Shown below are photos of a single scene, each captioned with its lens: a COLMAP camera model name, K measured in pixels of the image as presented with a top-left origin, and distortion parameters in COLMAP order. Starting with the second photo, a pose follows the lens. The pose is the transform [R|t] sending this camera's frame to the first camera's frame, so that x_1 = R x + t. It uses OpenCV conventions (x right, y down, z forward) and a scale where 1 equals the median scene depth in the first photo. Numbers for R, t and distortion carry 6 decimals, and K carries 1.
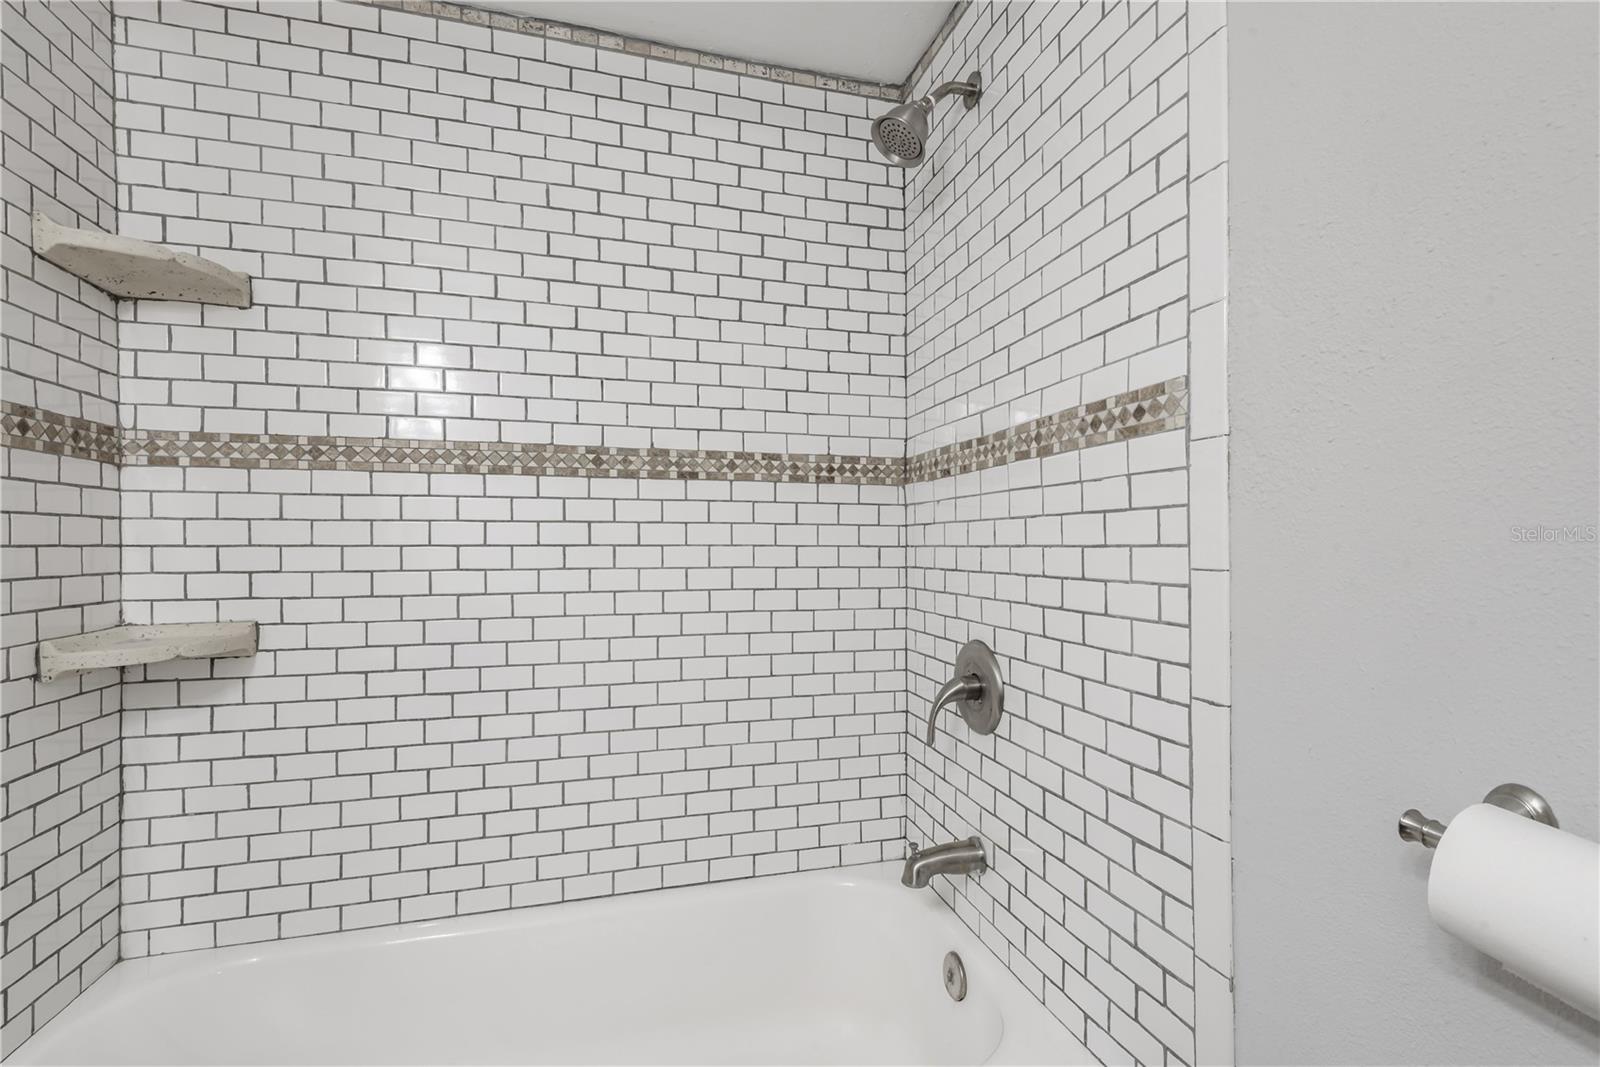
lens RADIAL K [[734.3, 0, 798.8], [0, 734.3, 551.0], [0, 0, 1]] dist [0.030691, -0.018102]
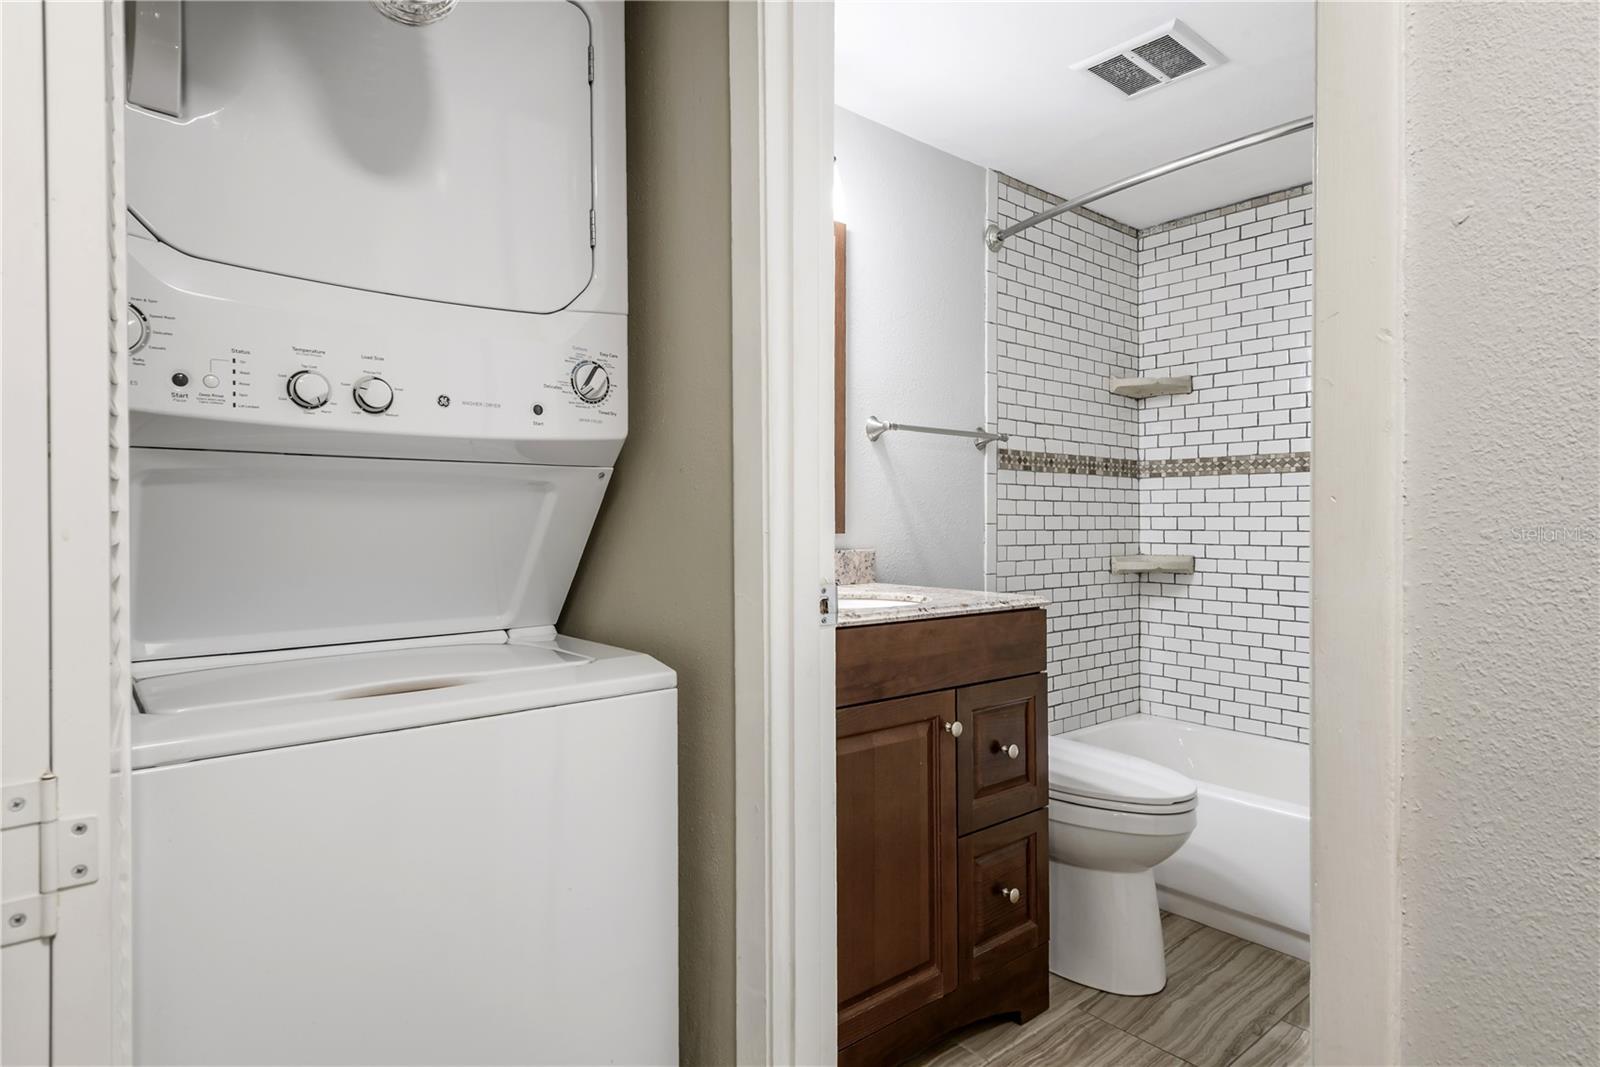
lens RADIAL K [[837.6, 0, 867.4], [0, 837.6, 504.5], [0, 0, 1]] dist [0.037503, -0.000342]
pose [[0.480674, -0.015100, -0.876769, 0.697730], [-0.006708, 0.999759, -0.020896, 0.011758], [0.876874, 0.015926, 0.480457, -0.709196]]
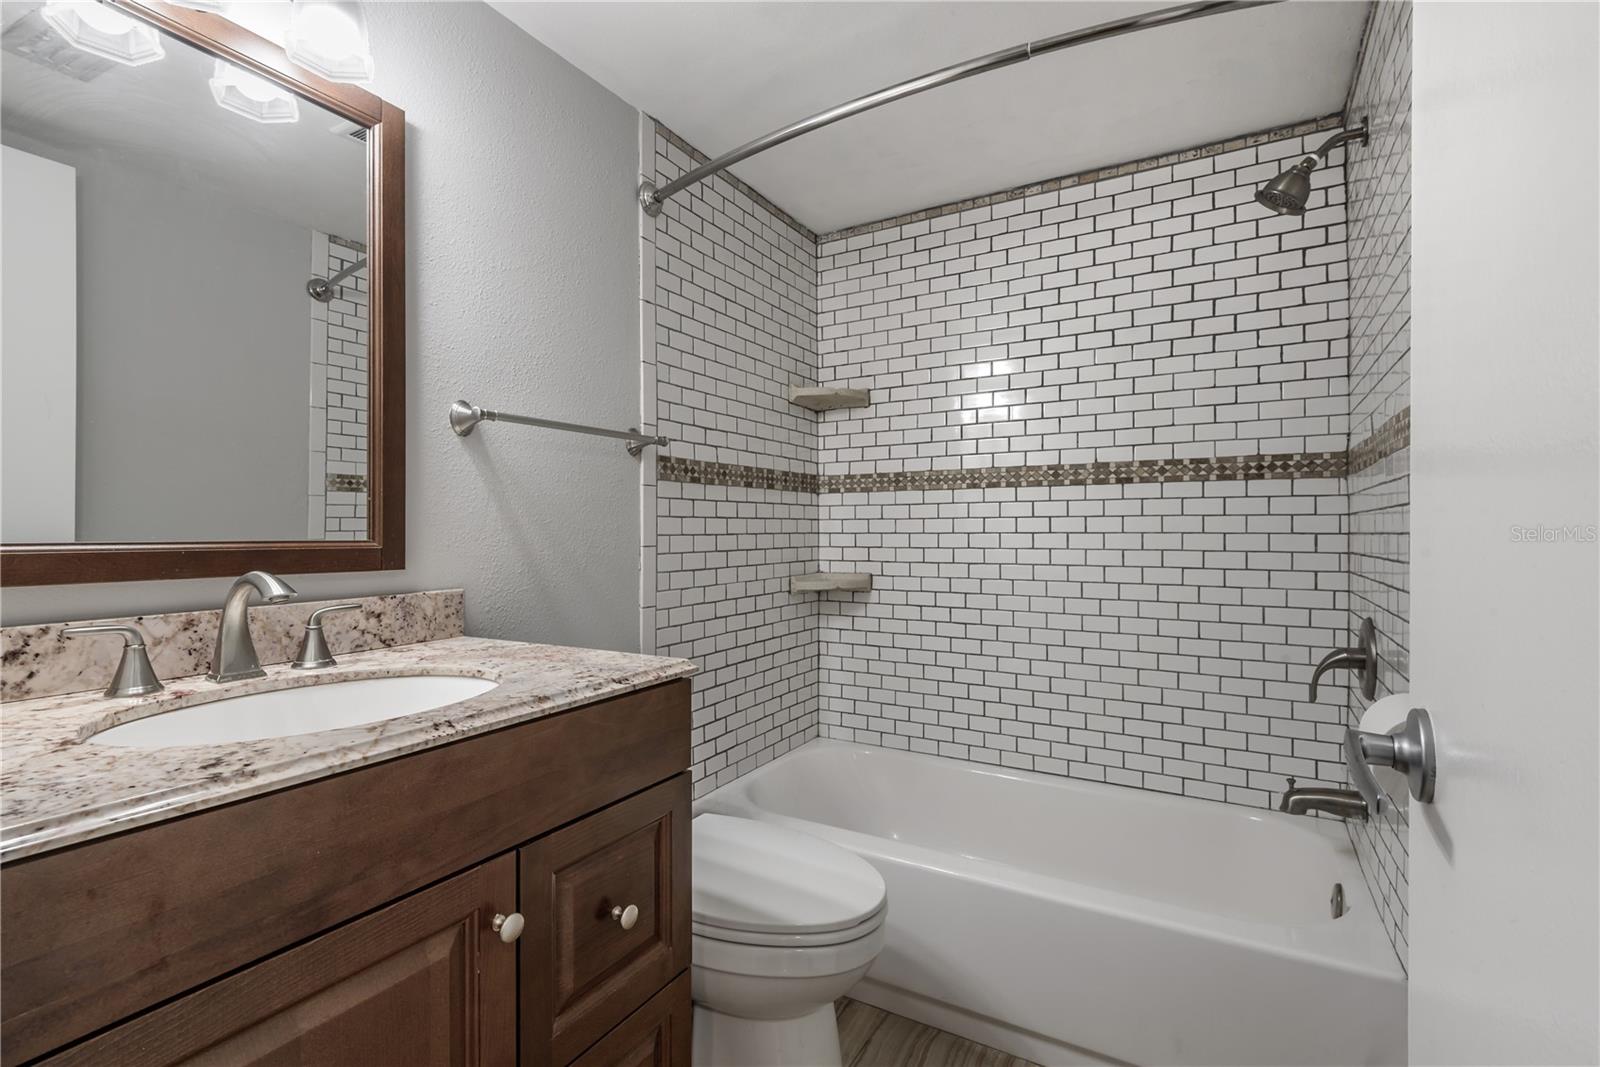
lens RADIAL K [[718.7, 0, 794.9], [0, 718.7, 517.8], [0, 0, 1]] dist [0.009798, -0.004550]
pose [[0.703855, -0.013558, -0.710215, 0.382519], [-0.001106, 0.999796, -0.020183, -0.008041], [0.710343, 0.014991, 0.703696, -0.374658]]
